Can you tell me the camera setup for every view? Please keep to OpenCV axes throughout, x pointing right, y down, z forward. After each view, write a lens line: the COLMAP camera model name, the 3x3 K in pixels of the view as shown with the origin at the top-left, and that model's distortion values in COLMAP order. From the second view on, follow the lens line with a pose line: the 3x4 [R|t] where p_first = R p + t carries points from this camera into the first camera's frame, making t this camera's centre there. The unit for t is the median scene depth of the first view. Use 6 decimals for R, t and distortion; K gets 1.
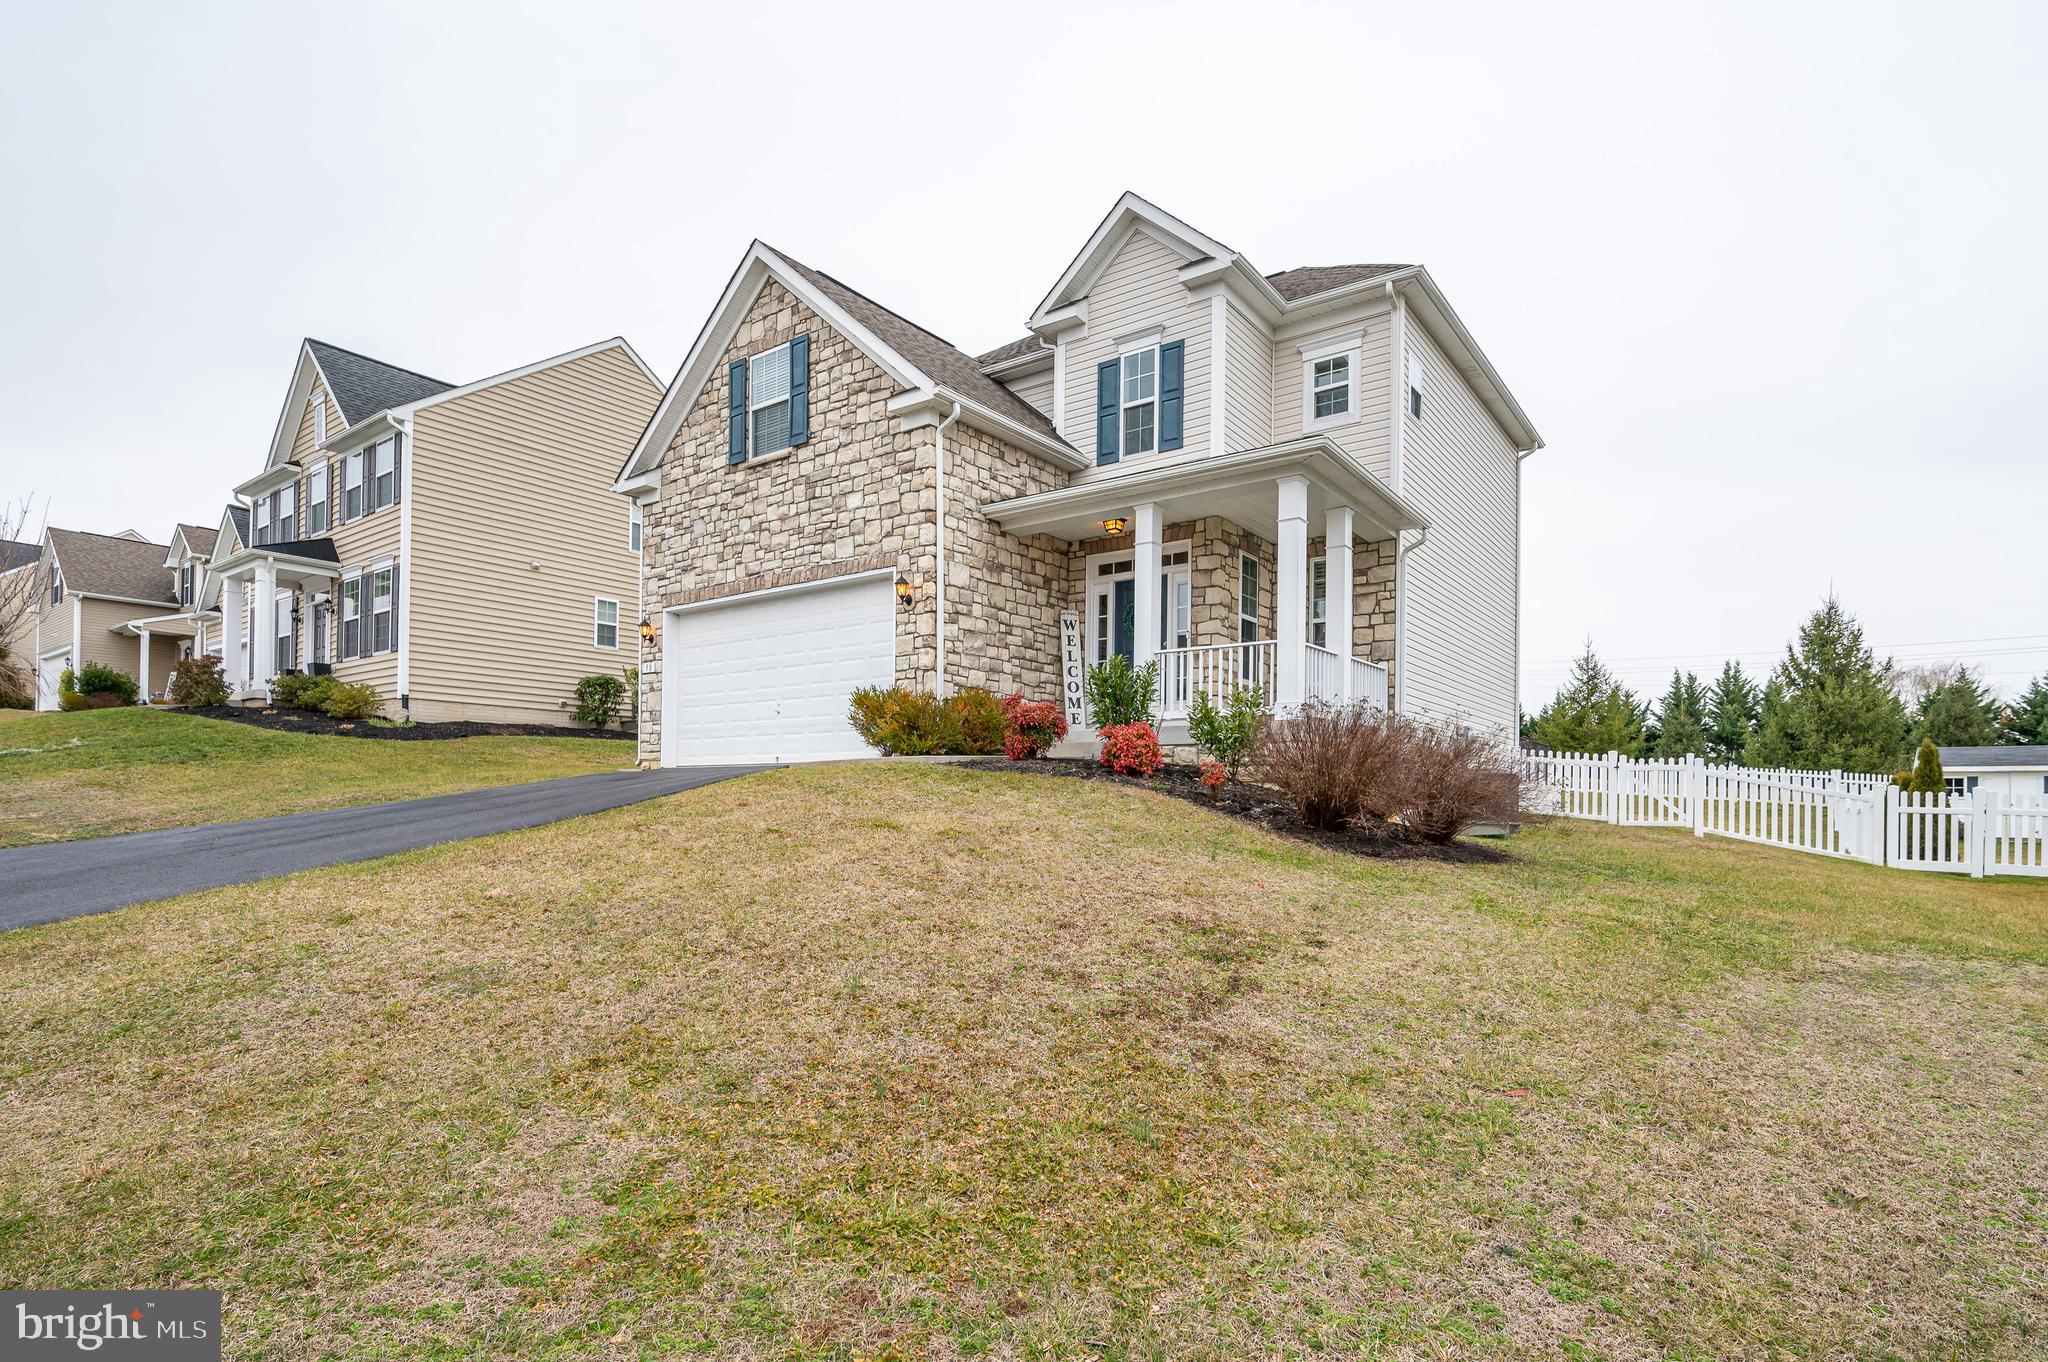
lens RADIAL K [[1050.2, 0, 1133.6], [0, 1050.2, 712.0], [0, 0, 1]] dist [0.000866, 0.000127]
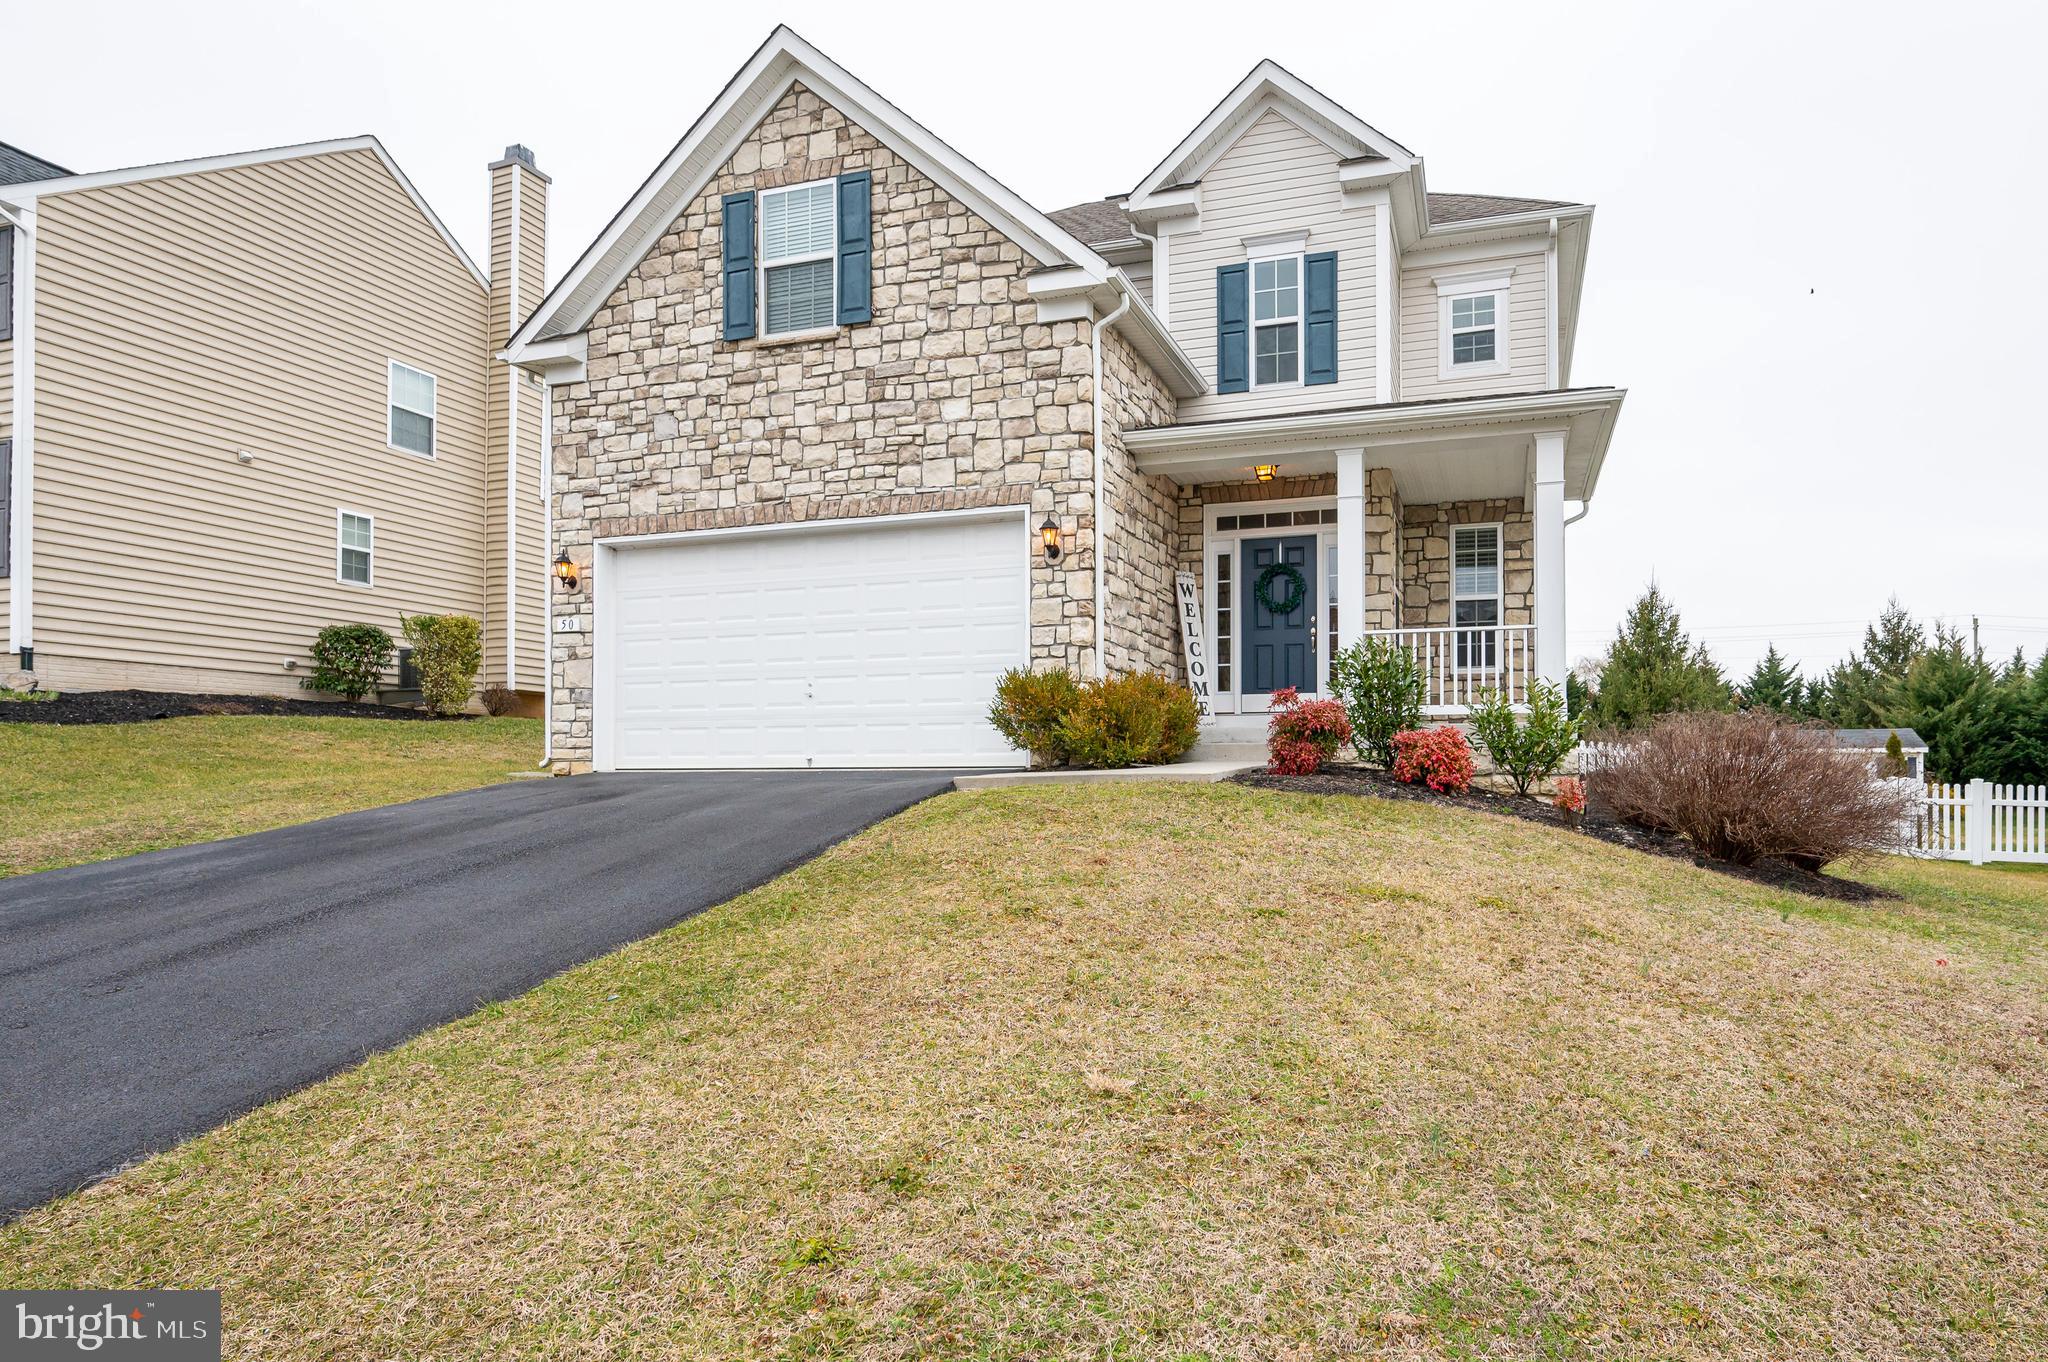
lens RADIAL K [[1134.8, 0, 1243.5], [0, 1134.8, 687.2], [0, 0, 1]] dist [0.000820, -0.000624]
pose [[0.947399, 0.016758, 0.319616, -0.298717], [-0.020141, 0.999771, 0.007281, -0.016646], [-0.319421, -0.013335, 0.947519, 0.170682]]
